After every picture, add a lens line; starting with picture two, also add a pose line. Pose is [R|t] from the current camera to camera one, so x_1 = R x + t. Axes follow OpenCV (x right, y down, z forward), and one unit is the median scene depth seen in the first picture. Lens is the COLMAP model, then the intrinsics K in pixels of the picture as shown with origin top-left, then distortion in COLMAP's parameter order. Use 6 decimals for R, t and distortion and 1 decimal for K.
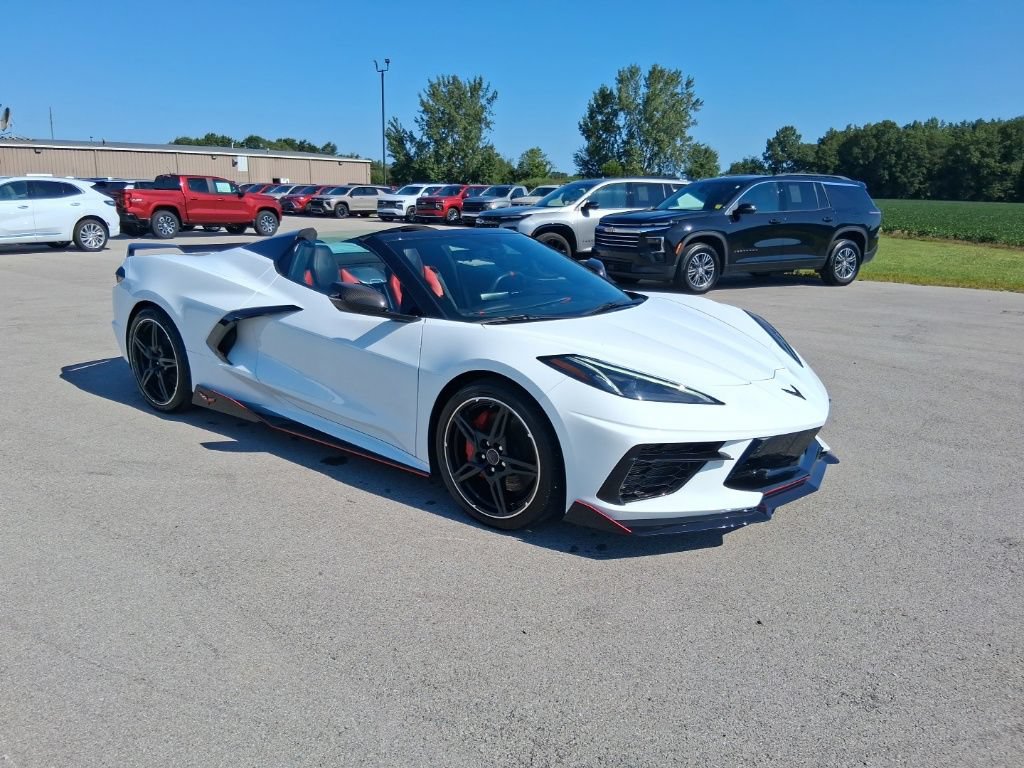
lens RADIAL K [[769.4, 0, 512.0], [0, 769.4, 384.0], [0, 0, 1]] dist [0.127471, -0.224888]
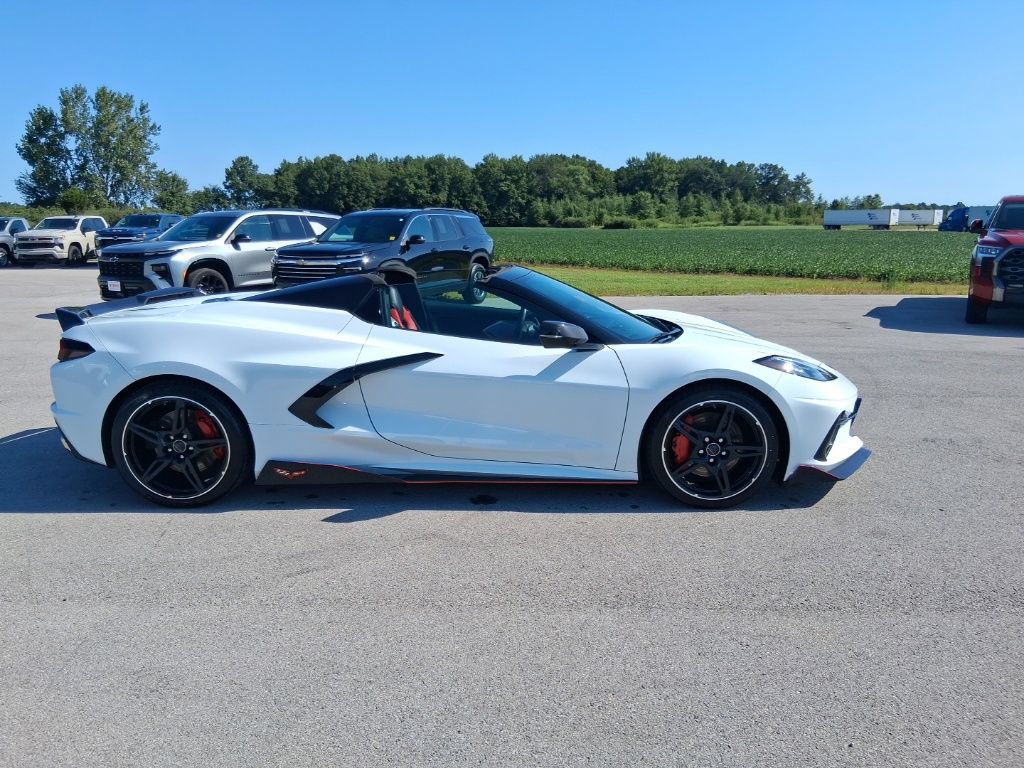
lens RADIAL K [[769.4, 0, 512.0], [0, 769.4, 384.0], [0, 0, 1]] dist [0.127471, -0.224888]
pose [[0.797639, -0.140057, 0.586648, -0.072327], [0.160274, 0.986914, 0.017700, -0.005805], [-0.581450, 0.079906, 0.809649, 0.014718]]
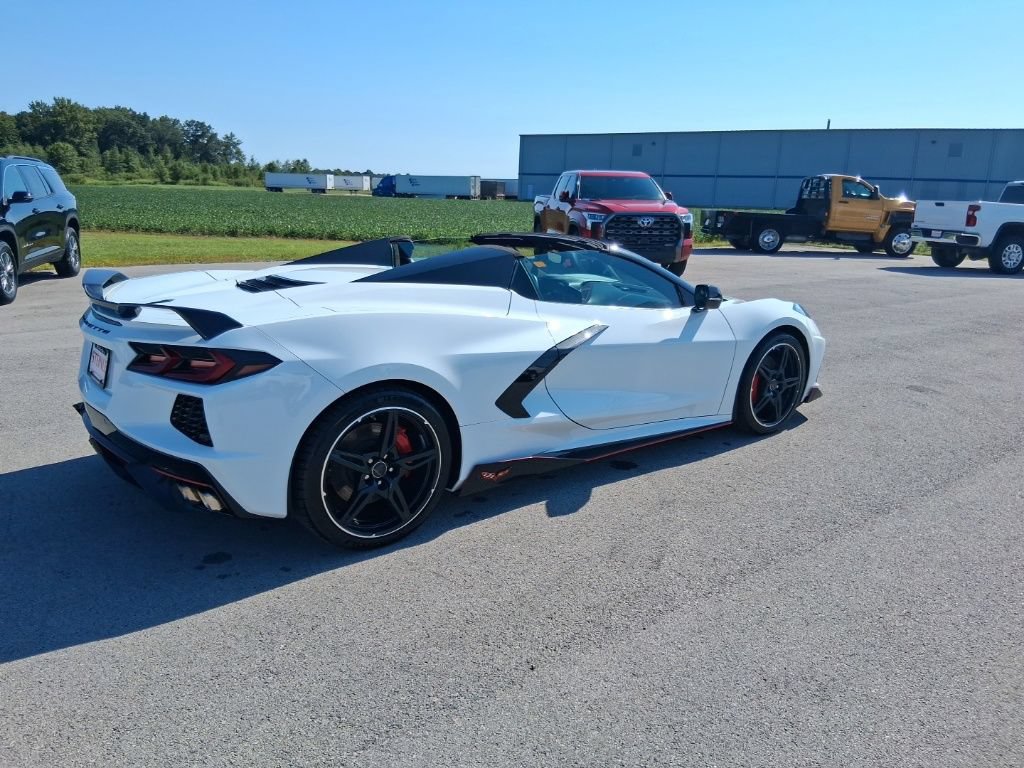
lens RADIAL K [[774.6, 0, 512.0], [0, 774.6, 384.0], [0, 0, 1]] dist [0.077840, -0.138041]
pose [[0.240549, -0.243539, 0.939588, -0.114420], [0.212870, 0.957682, 0.193730, -0.022550], [-0.947007, 0.153409, 0.282212, 0.080337]]
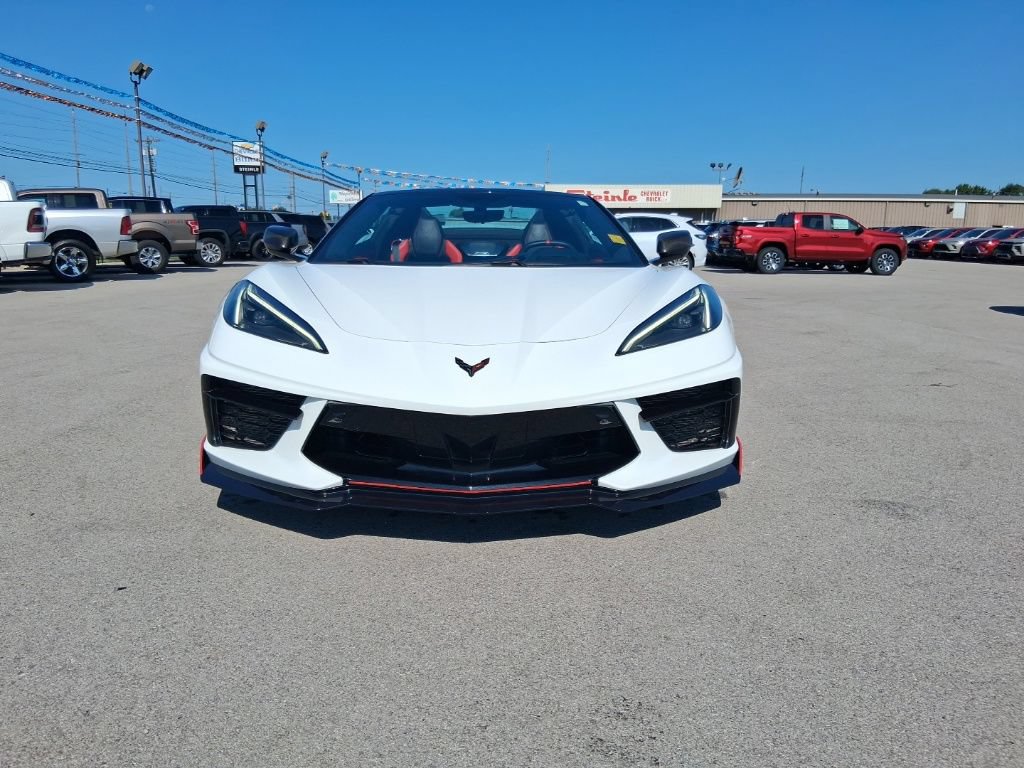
lens RADIAL K [[777.9, 0, 515.2], [0, 777.9, 382.1], [0, 0, 1]] dist [0.125545, -0.238999]
pose [[0.648444, 0.129655, -0.750140, 0.070029], [-0.181681, 0.983273, 0.012899, 0.000747], [0.739265, 0.127922, 0.661153, 0.044345]]
